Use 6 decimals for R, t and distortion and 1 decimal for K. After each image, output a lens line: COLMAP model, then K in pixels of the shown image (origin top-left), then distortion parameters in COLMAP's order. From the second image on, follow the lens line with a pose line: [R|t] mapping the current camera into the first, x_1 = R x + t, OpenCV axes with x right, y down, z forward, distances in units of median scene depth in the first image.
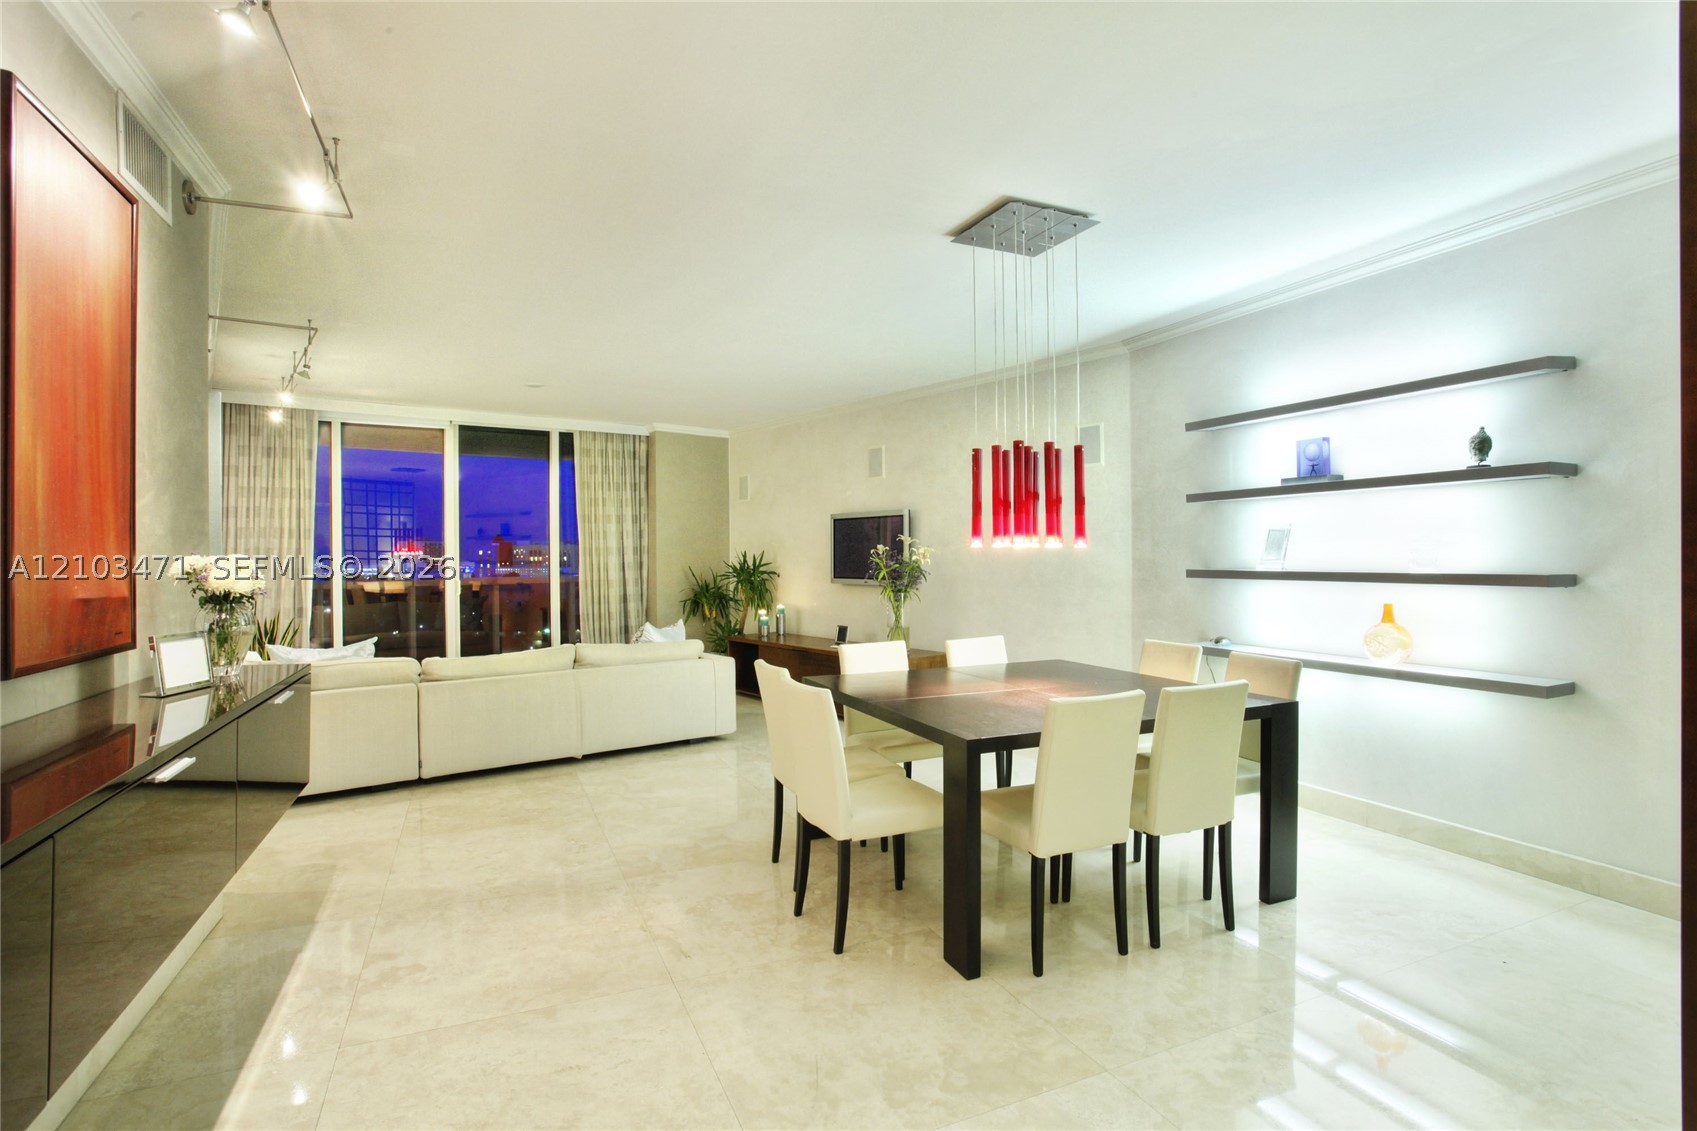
lens RADIAL K [[831.3, 0, 840.7], [0, 831.3, 566.0], [0, 0, 1]] dist [-0.070880, 0.035732]
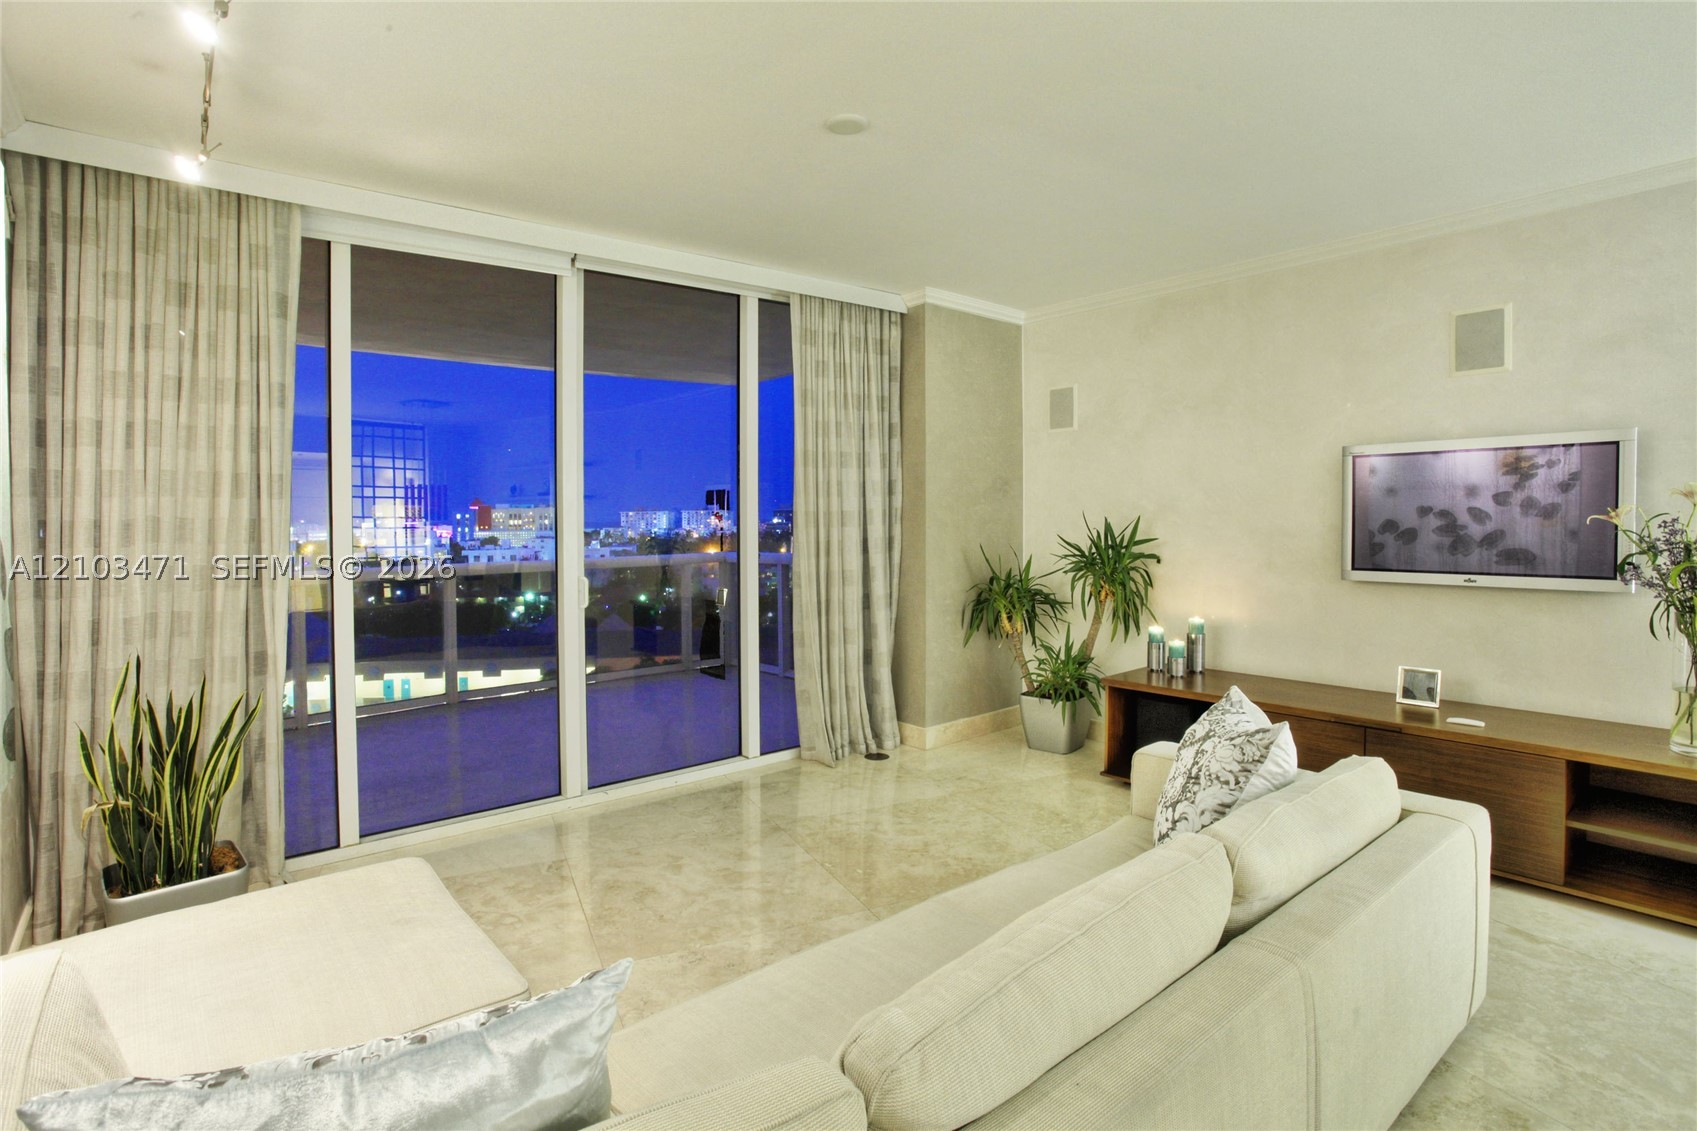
lens RADIAL K [[862.5, 0, 899.1], [0, 862.5, 524.5], [0, 0, 1]] dist [-0.075311, 0.028970]
pose [[0.998434, -0.006524, 0.055566, -0.350717], [0.006690, 0.999974, -0.002791, -0.015469], [-0.055546, 0.003158, 0.998451, 0.537992]]
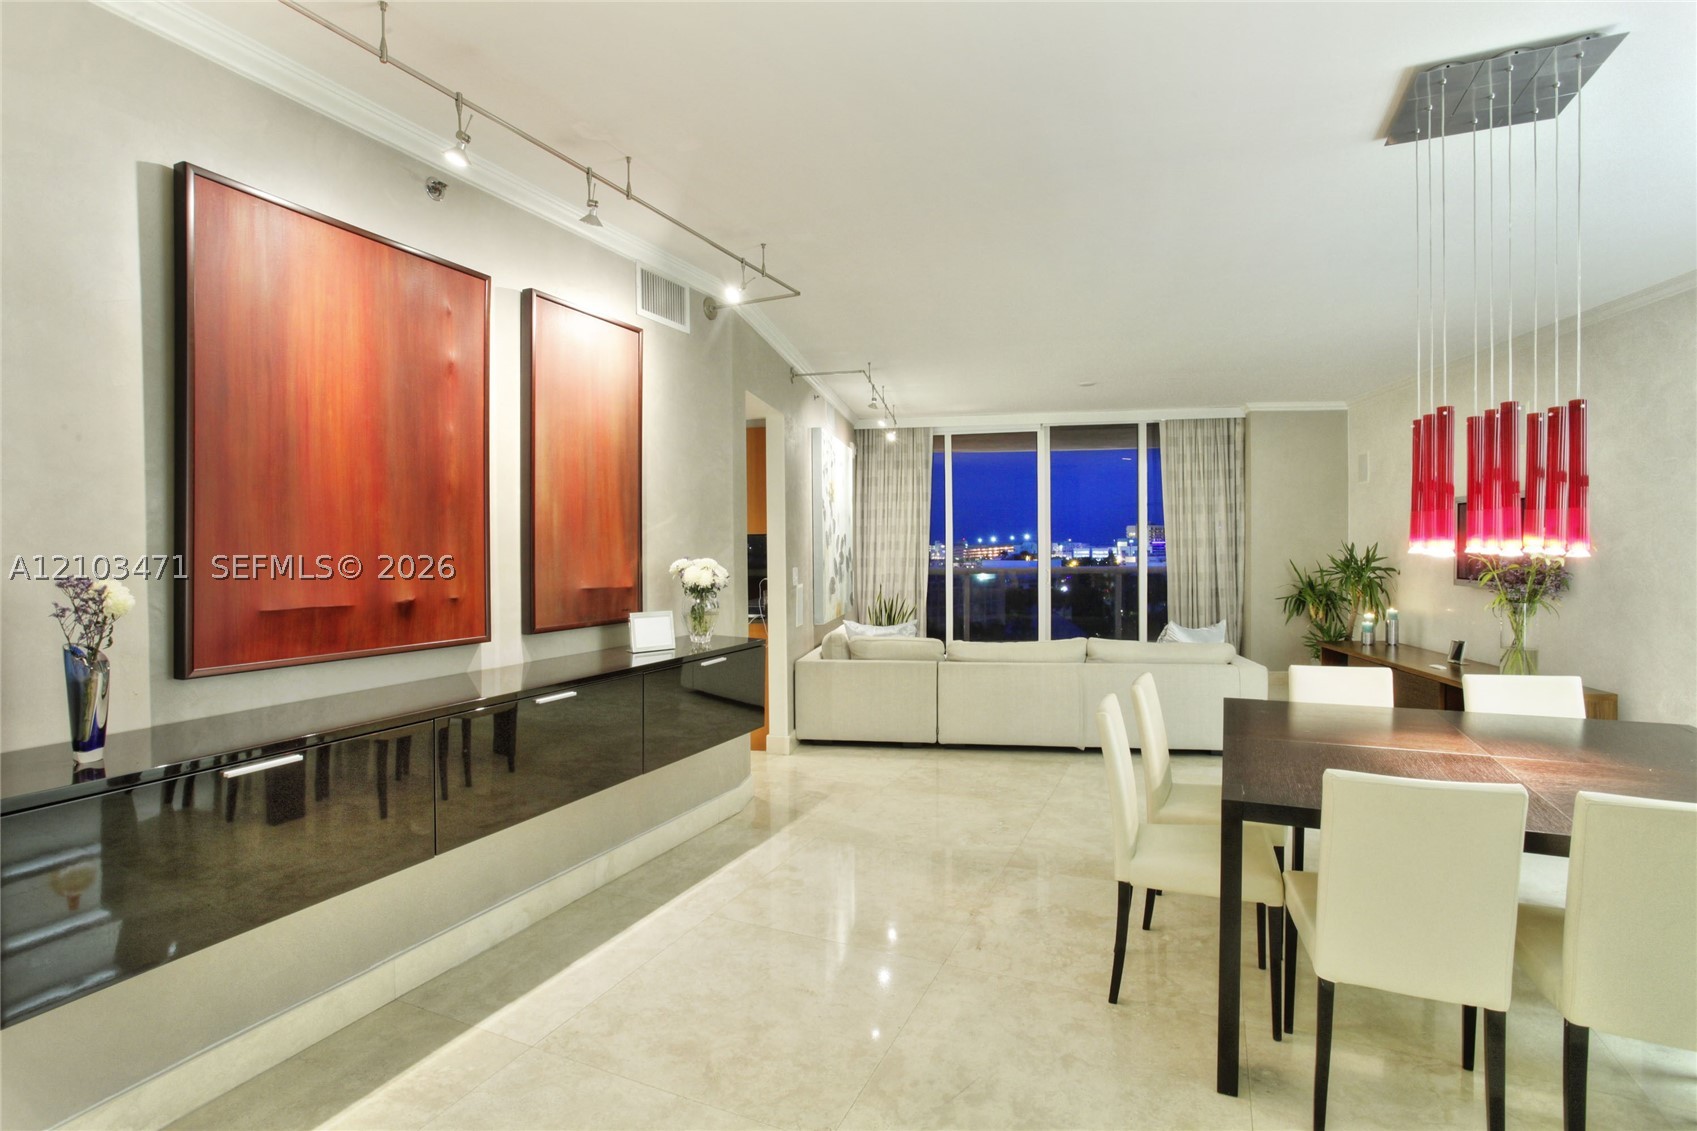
lens RADIAL K [[831.3, 0, 840.7], [0, 831.3, 566.0], [0, 0, 1]] dist [-0.070880, 0.035732]
pose [[0.673612, 0.020429, -0.738803, 0.181801], [-0.005602, 0.999730, 0.022537, -0.012959], [0.739064, -0.011042, 0.673545, 0.069042]]
